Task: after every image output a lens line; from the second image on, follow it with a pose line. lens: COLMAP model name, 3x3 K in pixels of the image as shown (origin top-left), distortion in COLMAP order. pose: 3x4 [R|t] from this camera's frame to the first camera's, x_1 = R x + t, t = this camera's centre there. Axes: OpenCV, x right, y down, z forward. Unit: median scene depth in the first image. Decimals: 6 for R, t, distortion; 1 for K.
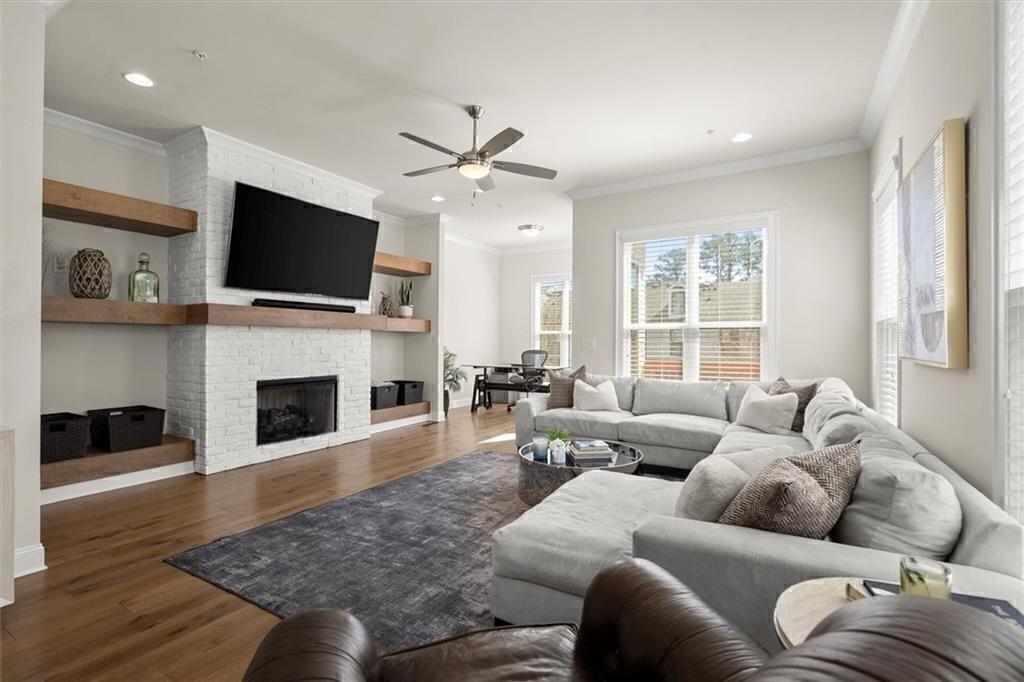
lens RADIAL K [[466.7, 0, 512.0], [0, 466.7, 341.0], [0, 0, 1]] dist [-0.000407, 0.000039]
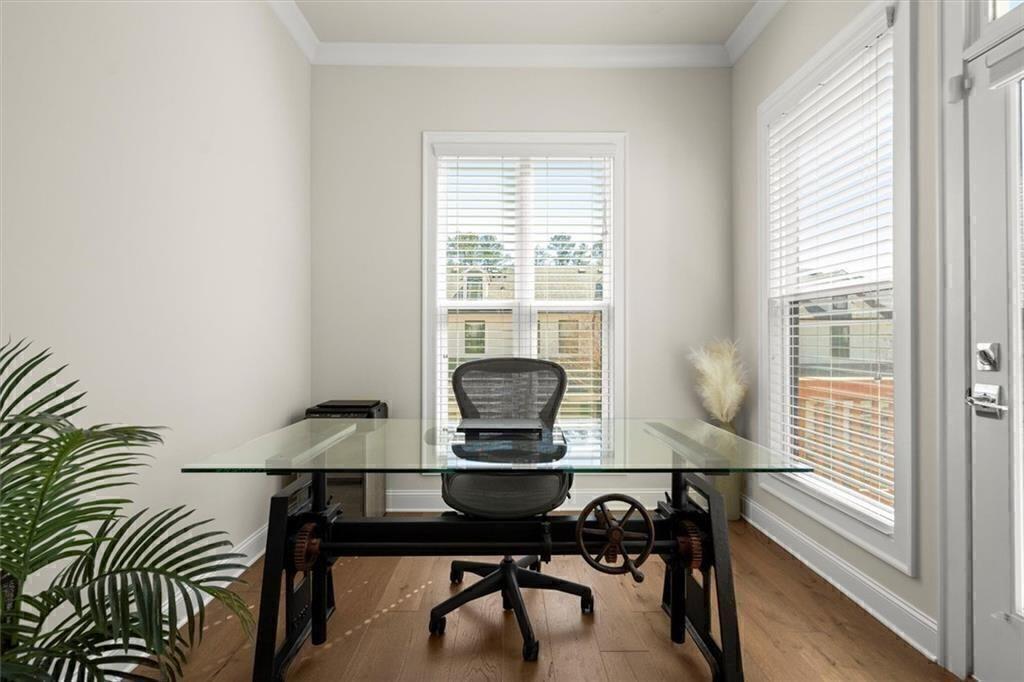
lens RADIAL K [[466.7, 0, 512.0], [0, 466.7, 341.0], [0, 0, 1]] dist [-0.000407, 0.000039]
pose [[0.850329, -0.003836, 0.526238, -0.094204], [-0.002445, 0.999934, 0.011239, 0.004355], [-0.526246, -0.010843, 0.850263, 0.780290]]
